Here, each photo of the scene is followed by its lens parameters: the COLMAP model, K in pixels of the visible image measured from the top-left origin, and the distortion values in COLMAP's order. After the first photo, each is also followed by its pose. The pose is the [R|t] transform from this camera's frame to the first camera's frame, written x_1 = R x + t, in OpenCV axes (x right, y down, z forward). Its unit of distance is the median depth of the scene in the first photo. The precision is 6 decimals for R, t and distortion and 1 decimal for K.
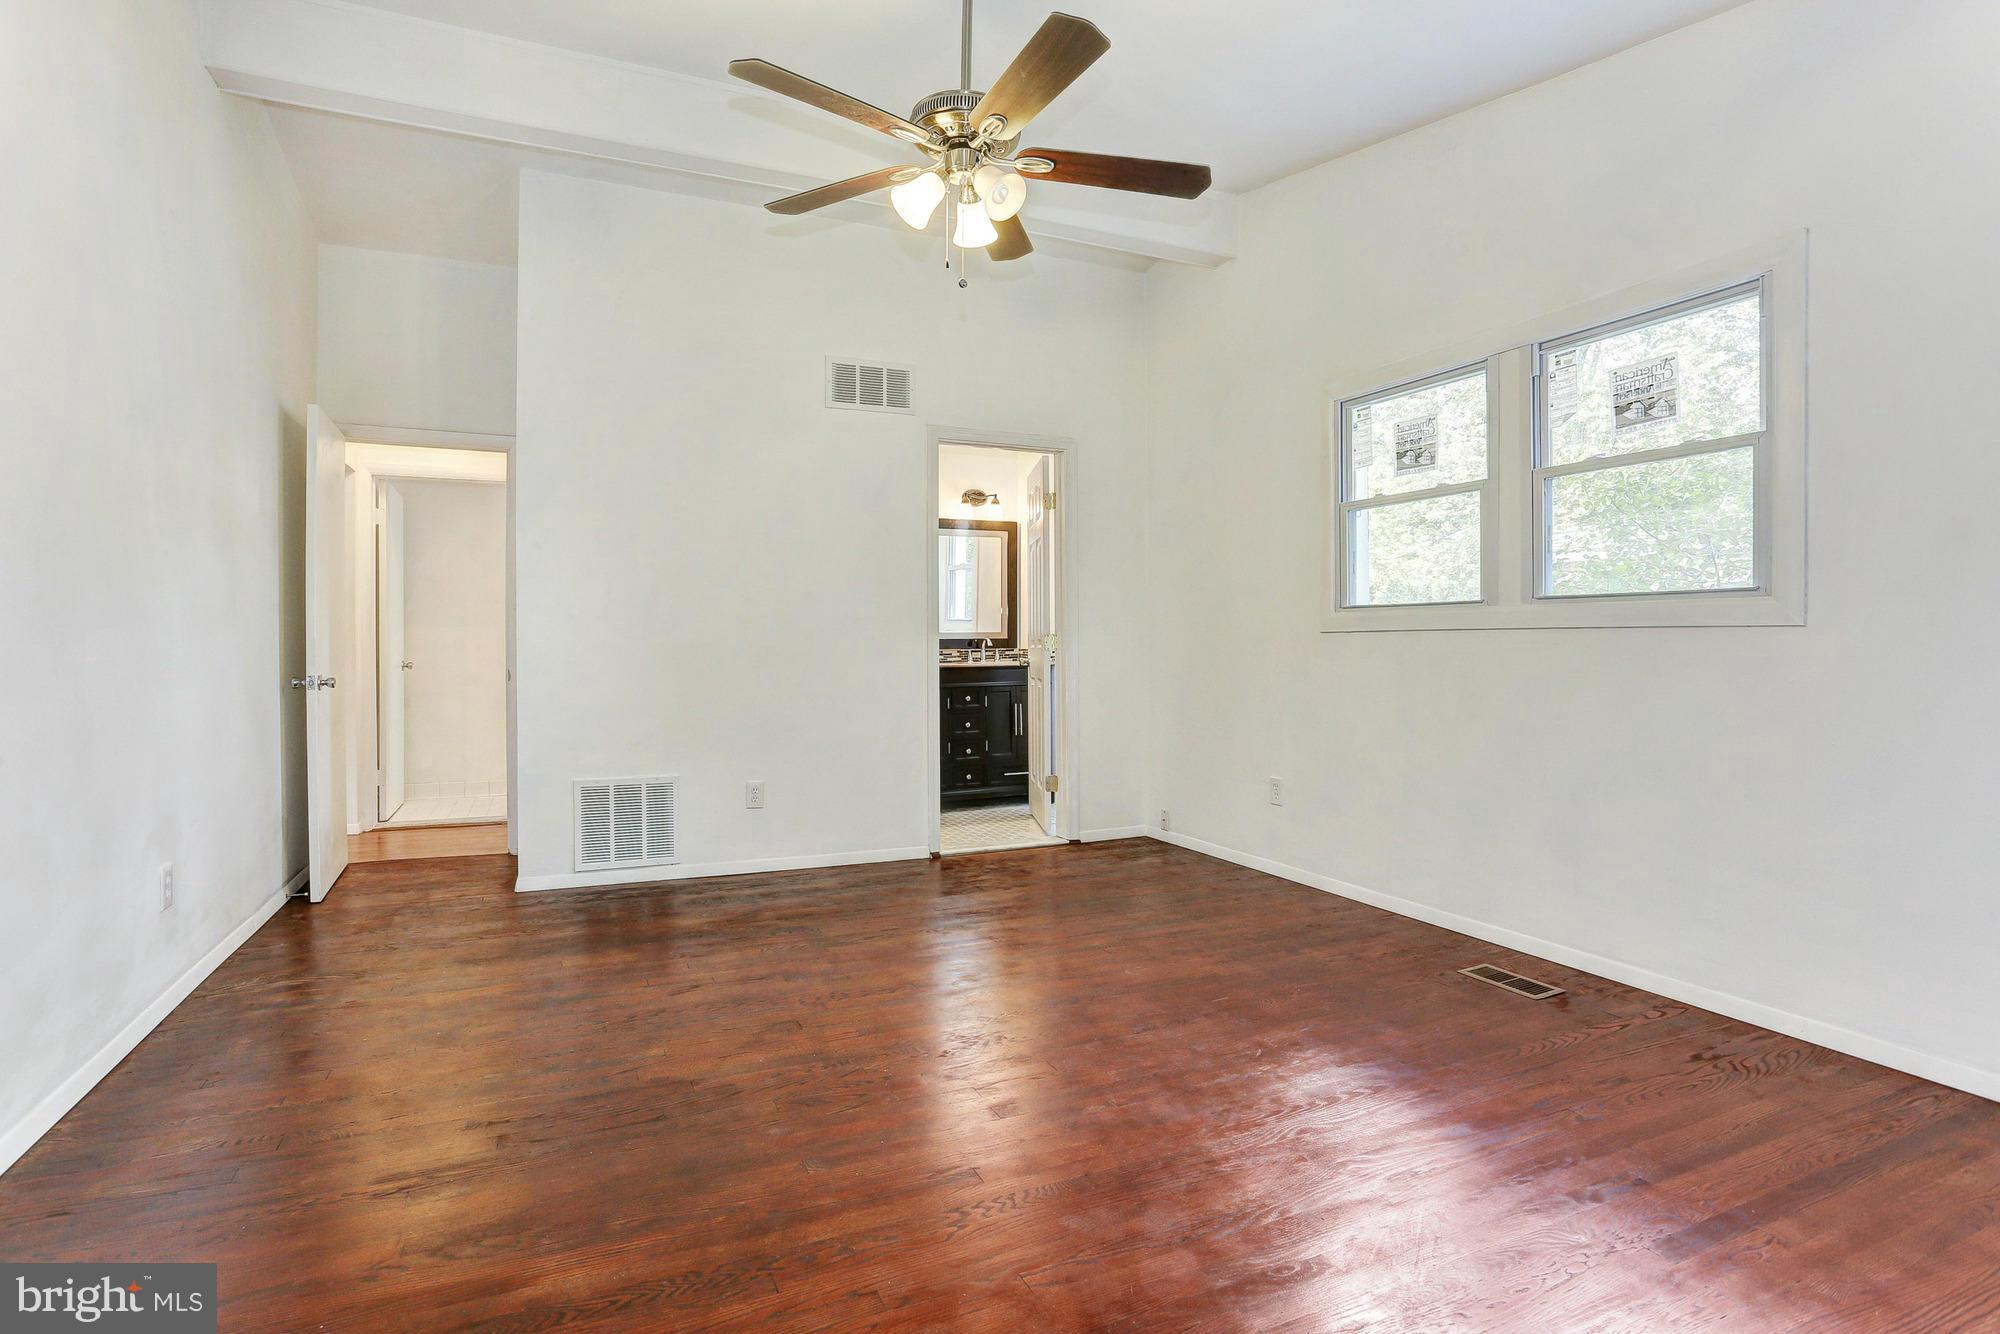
lens RADIAL K [[1037.0, 0, 1006.0], [0, 1037.0, 606.0], [0, 0, 1]] dist [0.002031, 0.184368]
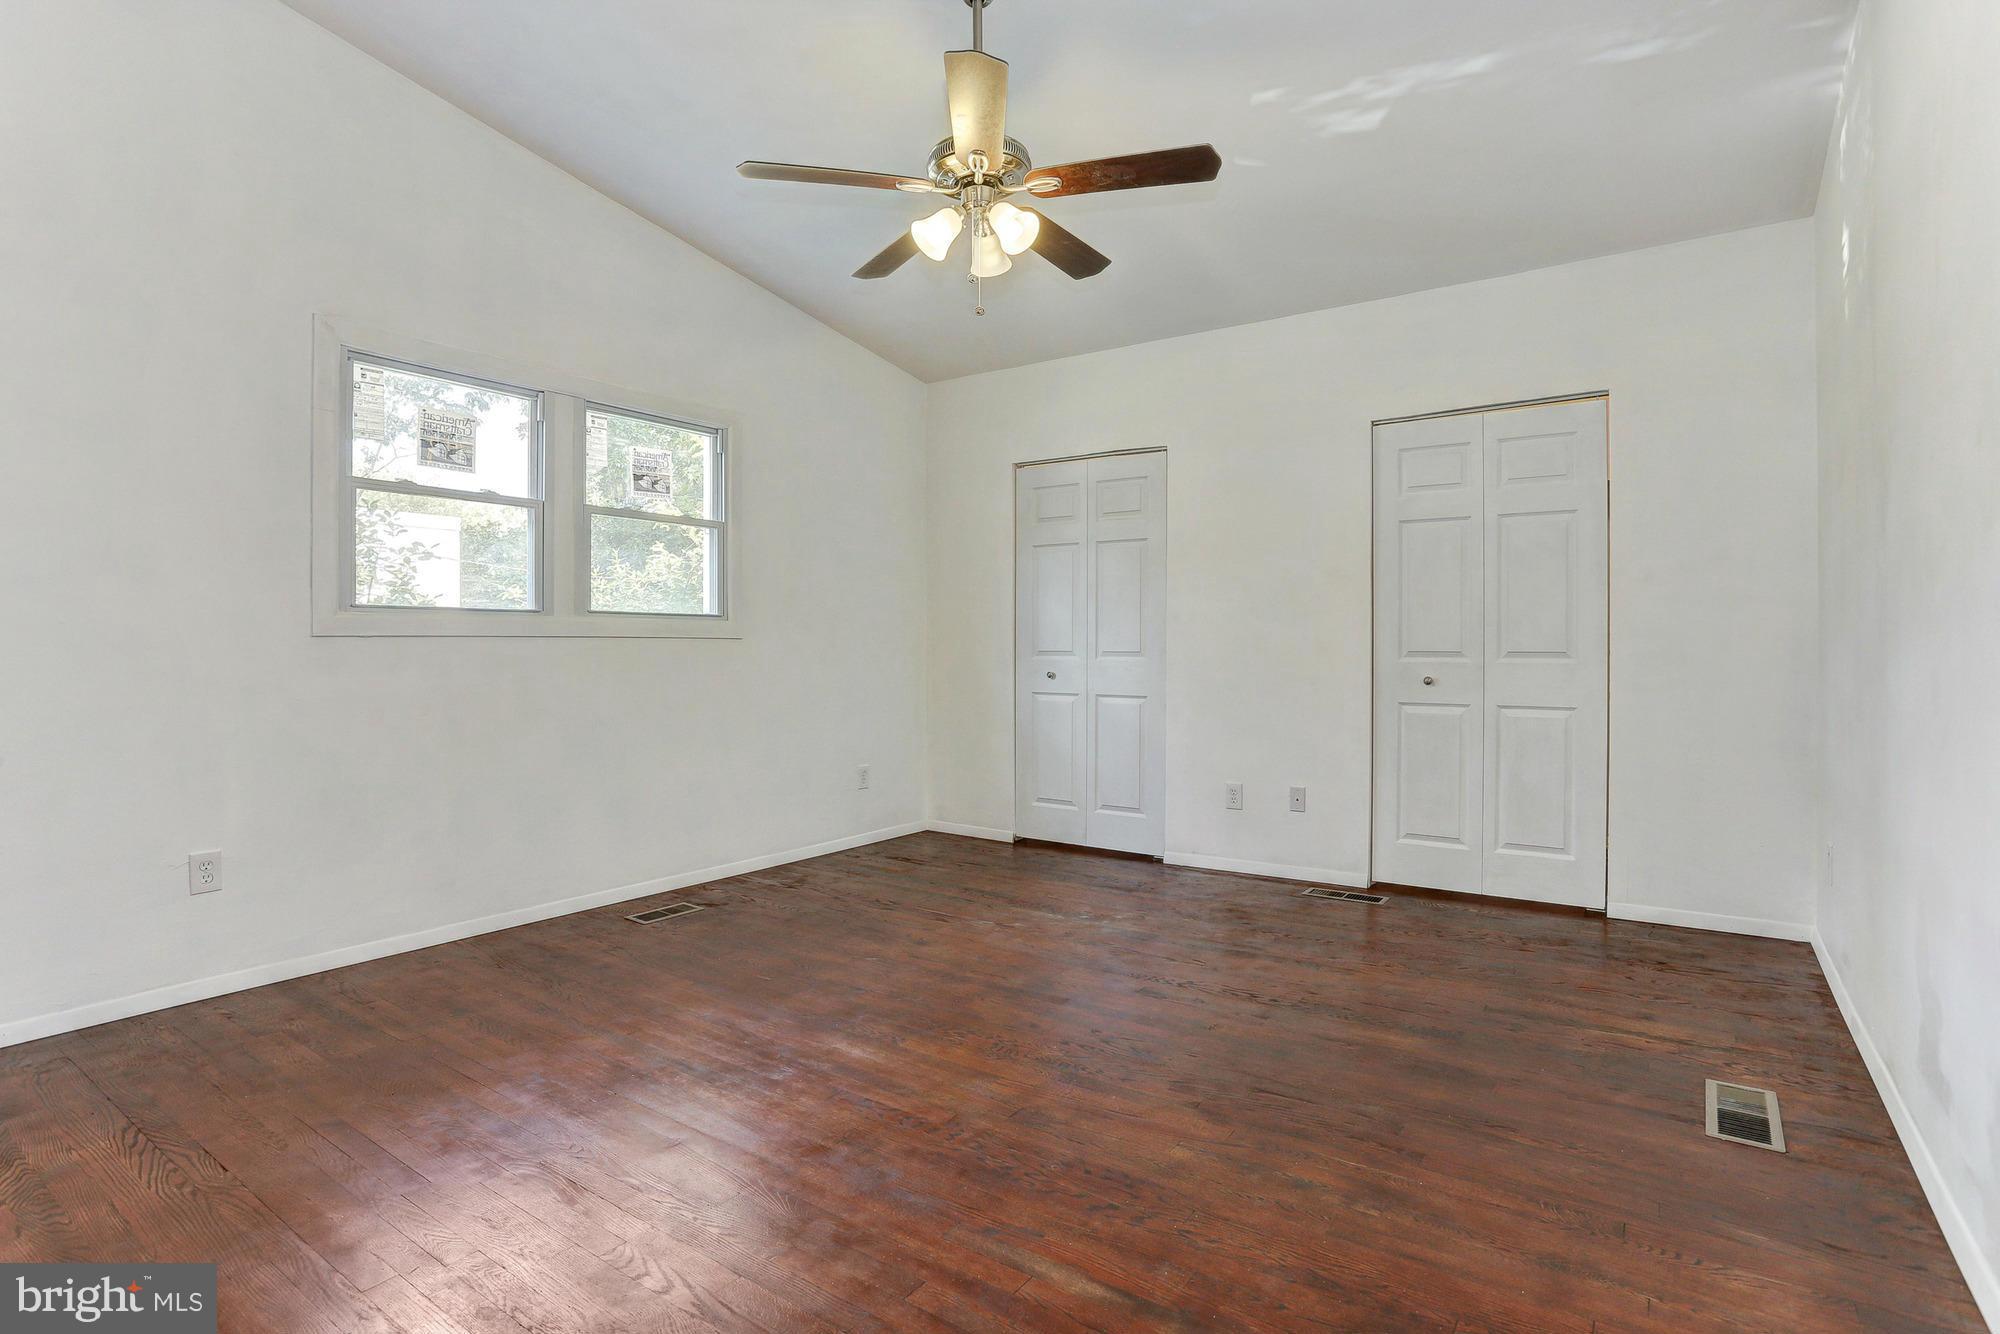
lens RADIAL K [[985.7, 0, 991.8], [0, 985.7, 653.2], [0, 0, 1]] dist [-0.078015, 0.039690]
pose [[-0.486774, 0.018736, 0.873327, -0.612004], [-0.004229, 0.999708, -0.023804, 0.057391], [-0.873518, -0.015280, -0.486552, 1.017698]]
